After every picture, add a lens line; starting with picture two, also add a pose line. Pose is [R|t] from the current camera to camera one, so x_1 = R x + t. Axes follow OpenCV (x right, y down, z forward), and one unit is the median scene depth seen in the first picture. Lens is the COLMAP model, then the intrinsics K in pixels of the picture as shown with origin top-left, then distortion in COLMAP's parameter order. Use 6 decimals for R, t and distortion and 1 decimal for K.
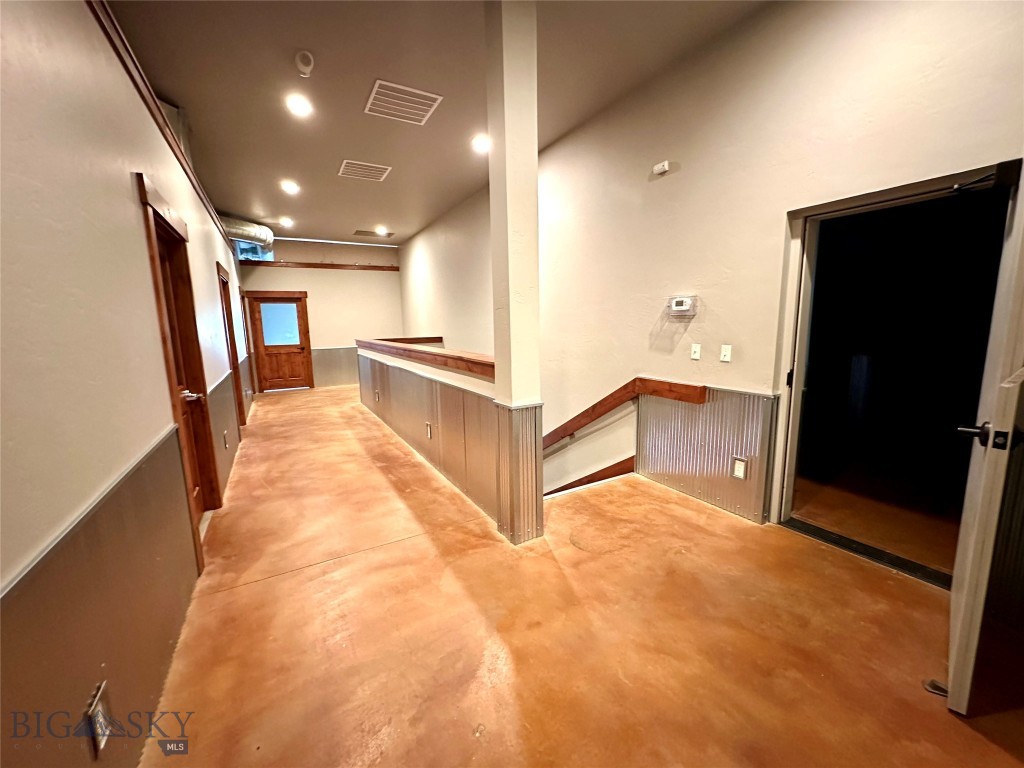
lens RADIAL K [[409.0, 0, 513.4], [0, 409.0, 385.4], [0, 0, 1]] dist [-0.008936, 0.000619]
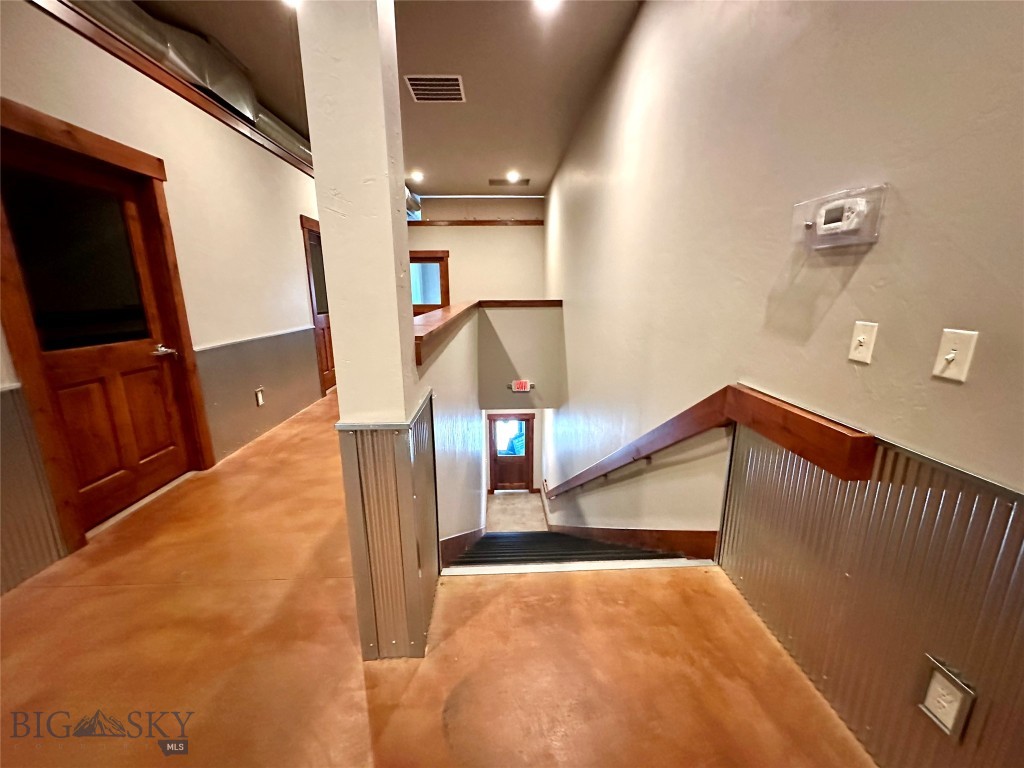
lens RADIAL K [[409.0, 0, 509.5], [0, 409.0, 384.0], [0, 0, 1]] dist [-0.008936, 0.000619]
pose [[0.882315, 0.117942, -0.455643, 0.303133], [-0.081908, 0.991798, 0.098117, -0.049453], [0.463478, -0.049249, 0.884739, 0.465812]]
